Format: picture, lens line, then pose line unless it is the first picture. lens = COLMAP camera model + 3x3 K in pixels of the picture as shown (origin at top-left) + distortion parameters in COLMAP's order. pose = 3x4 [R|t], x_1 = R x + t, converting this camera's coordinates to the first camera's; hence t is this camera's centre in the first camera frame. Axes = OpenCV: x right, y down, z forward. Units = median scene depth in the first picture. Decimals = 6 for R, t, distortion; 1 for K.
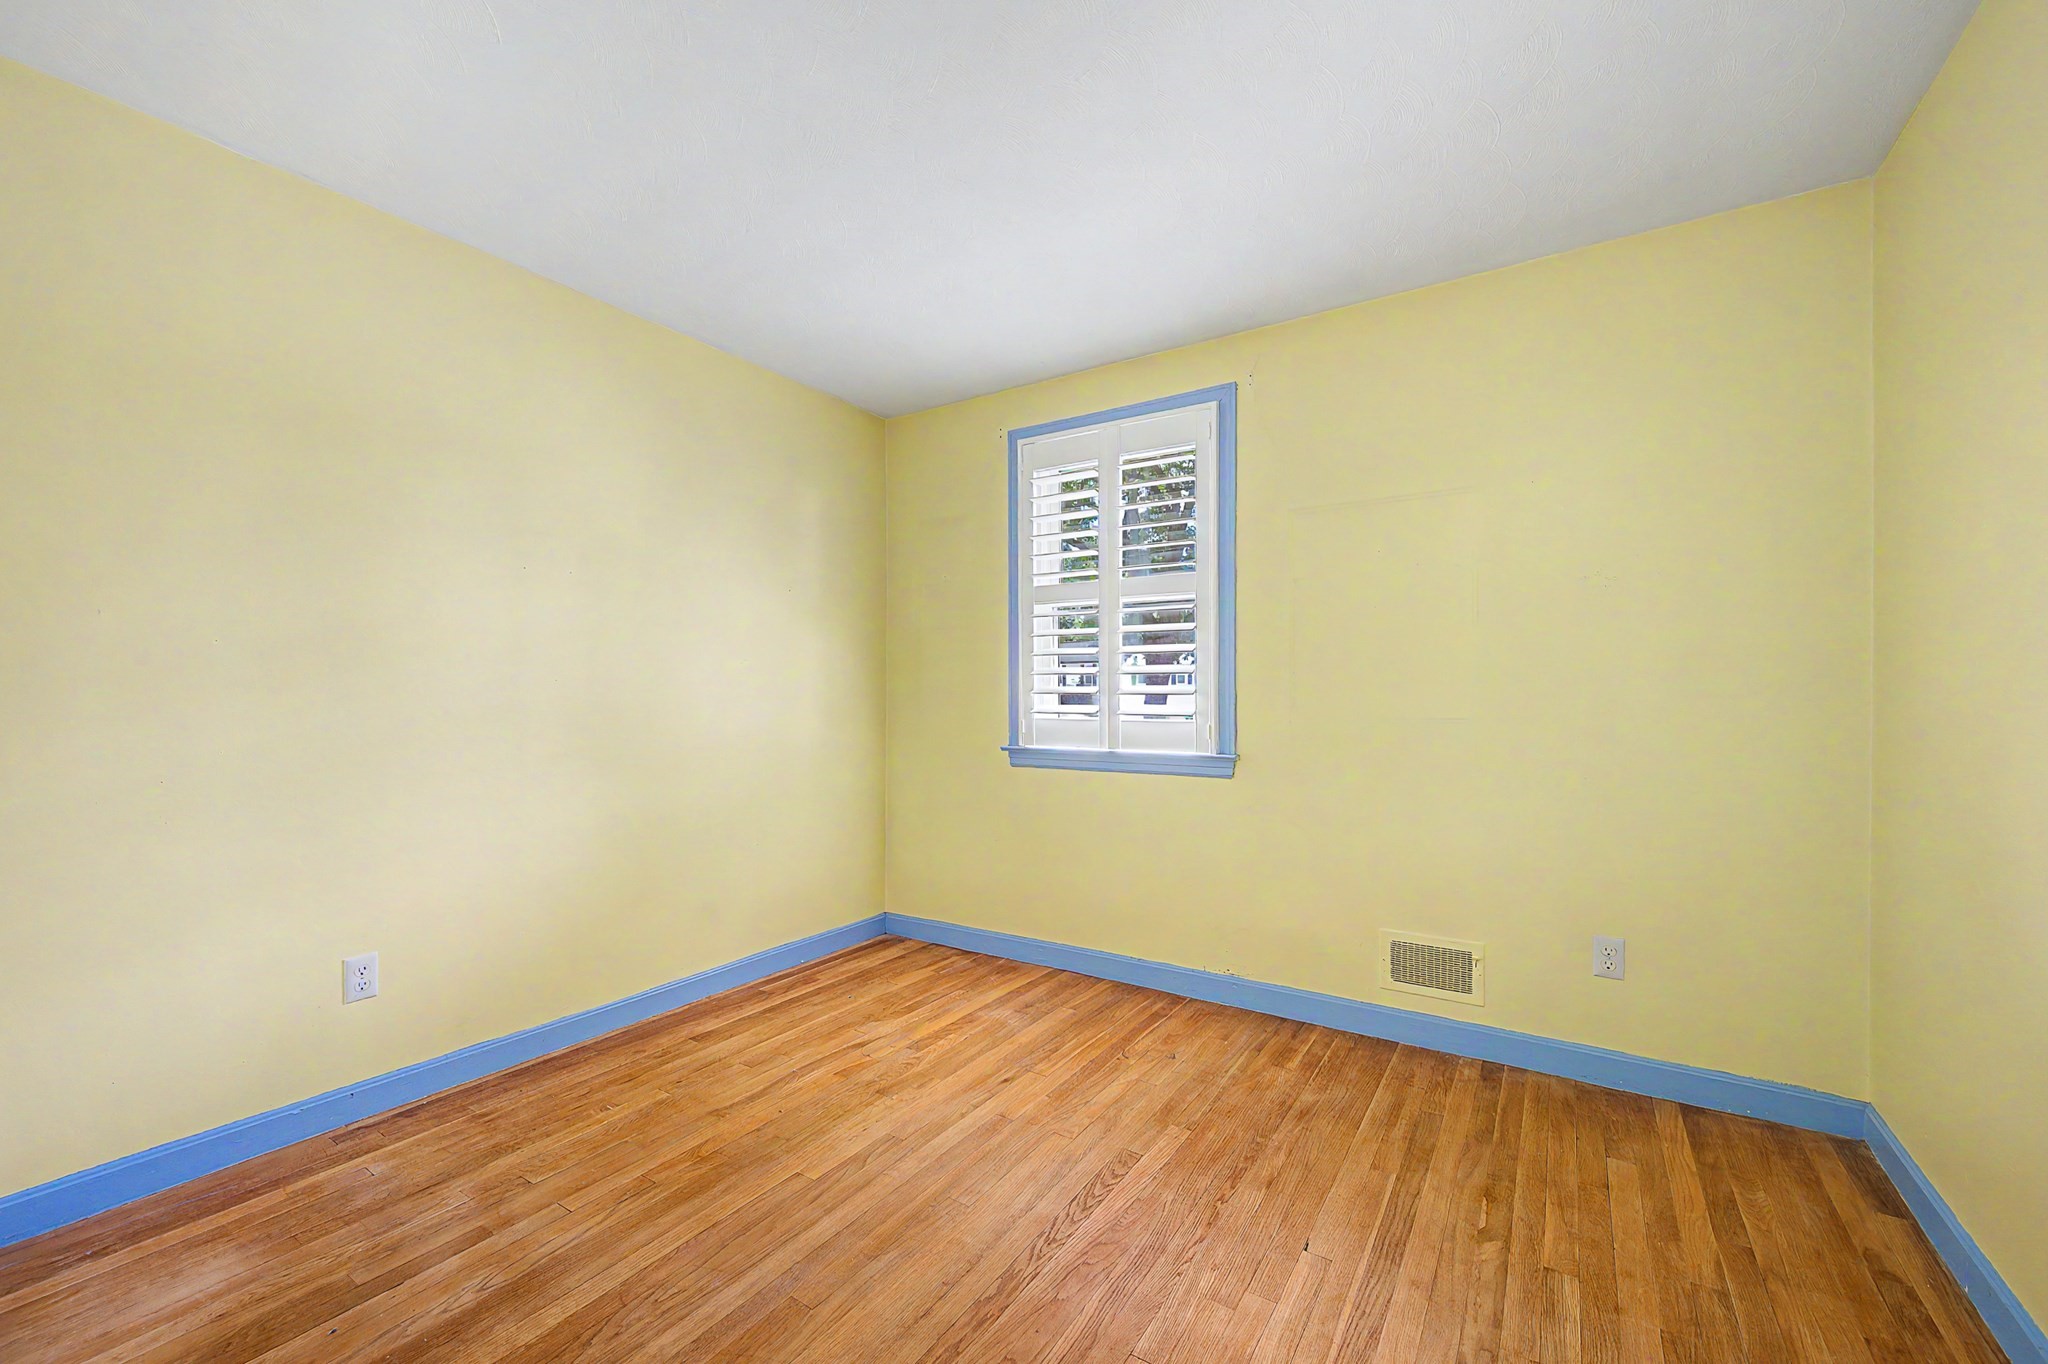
lens RADIAL K [[802.8, 0, 1021.0], [0, 802.8, 680.4], [0, 0, 1]] dist [0.007266, -0.002369]
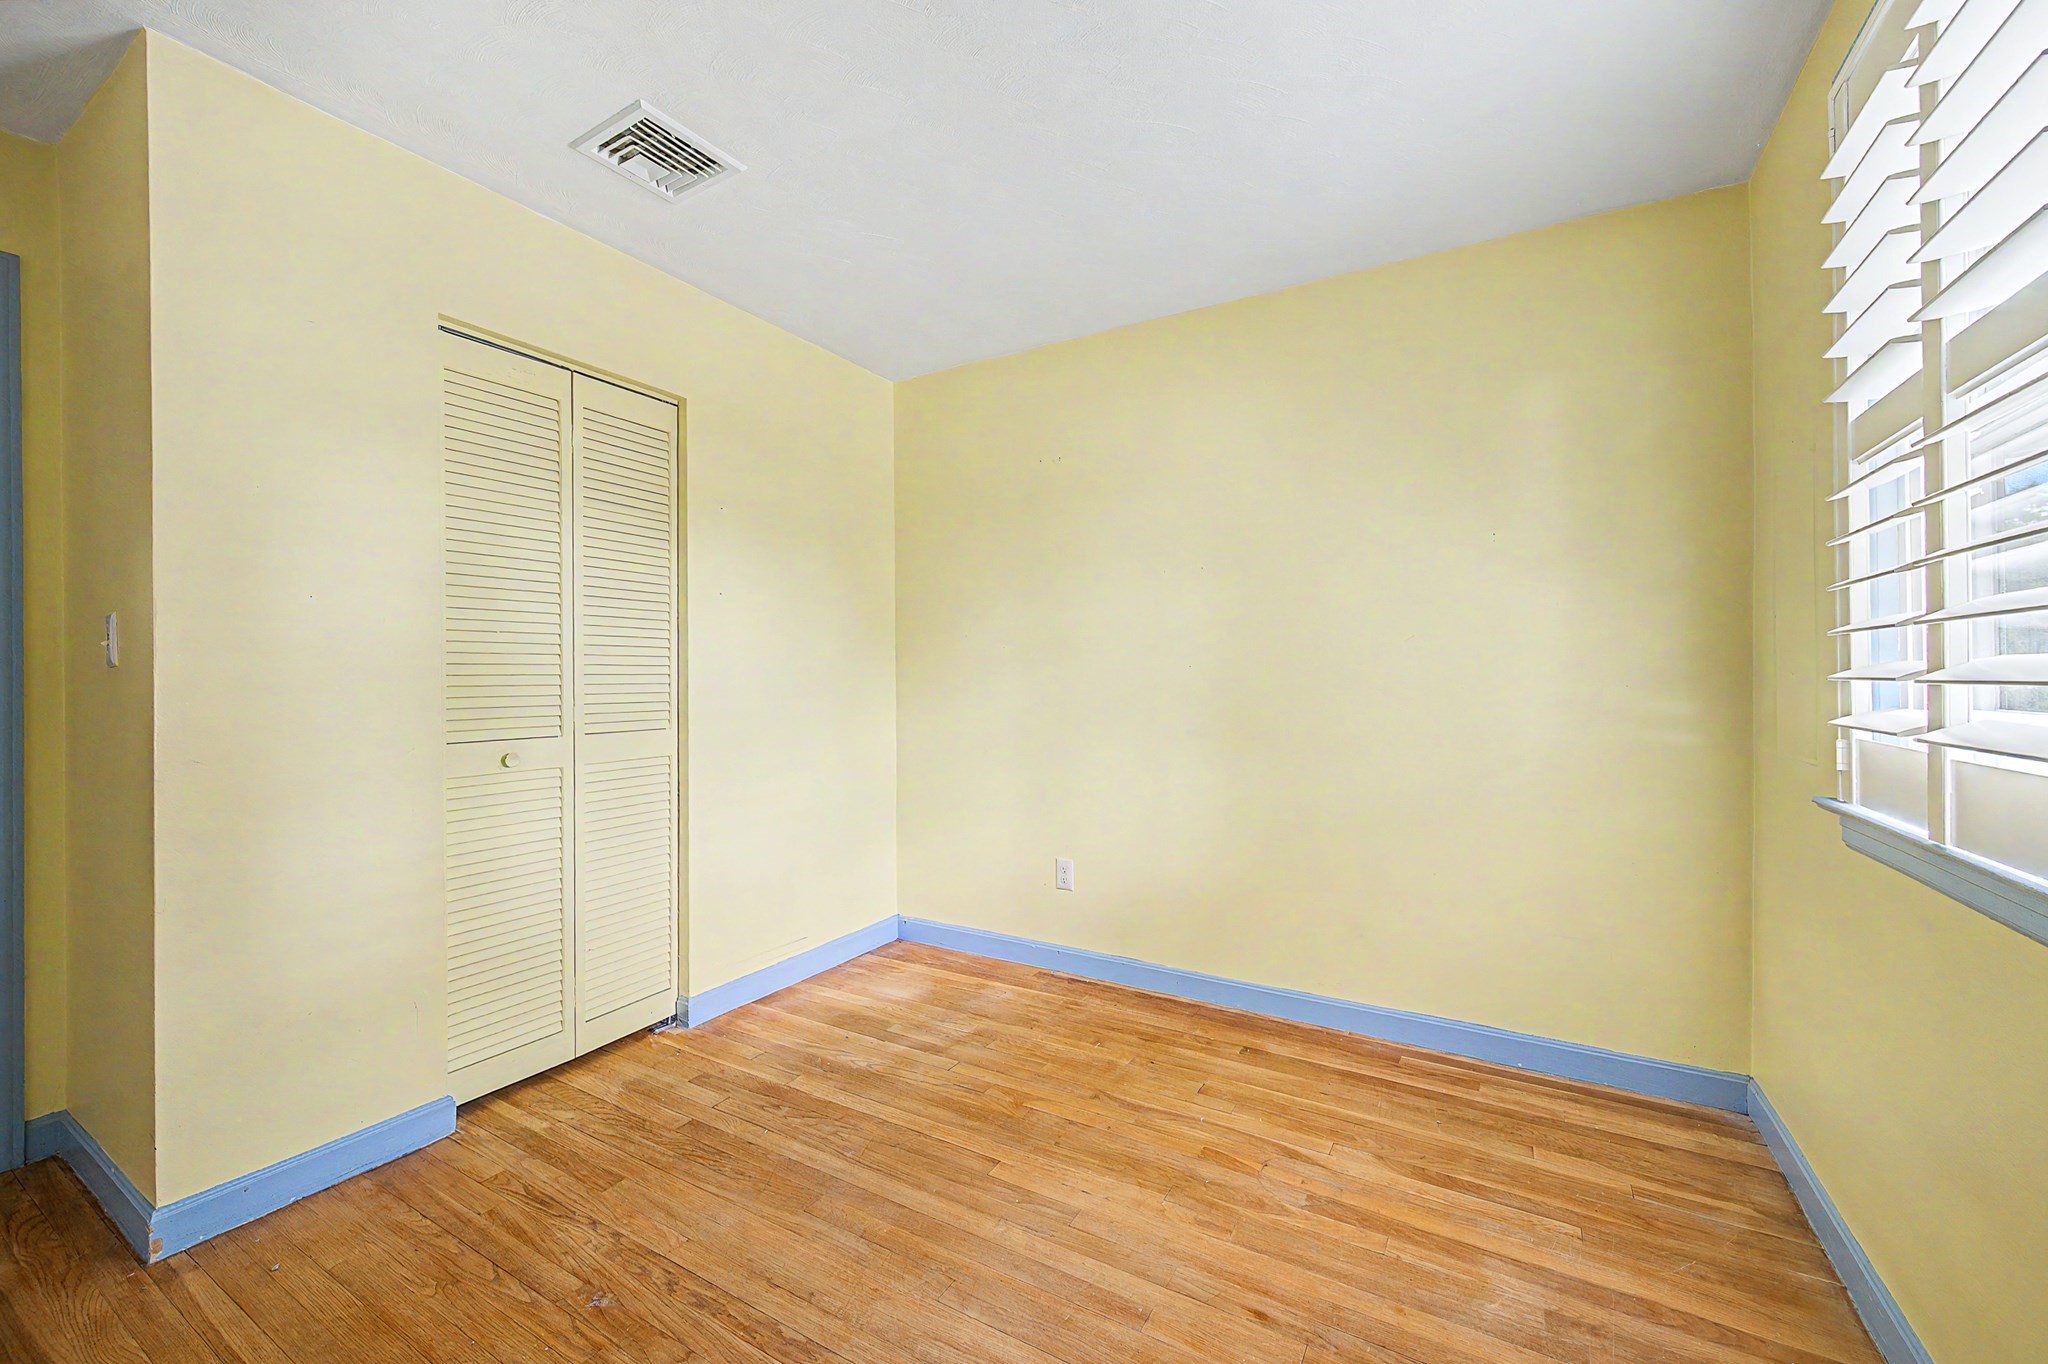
lens RADIAL K [[802.8, 0, 1024.3], [0, 802.8, 665.0], [0, 0, 1]] dist [0.007266, -0.002369]
pose [[0.069745, -0.014519, -0.997459, 0.535541], [0.016253, 0.999778, -0.013417, 0.009068], [0.997432, -0.015276, 0.069966, 0.717195]]
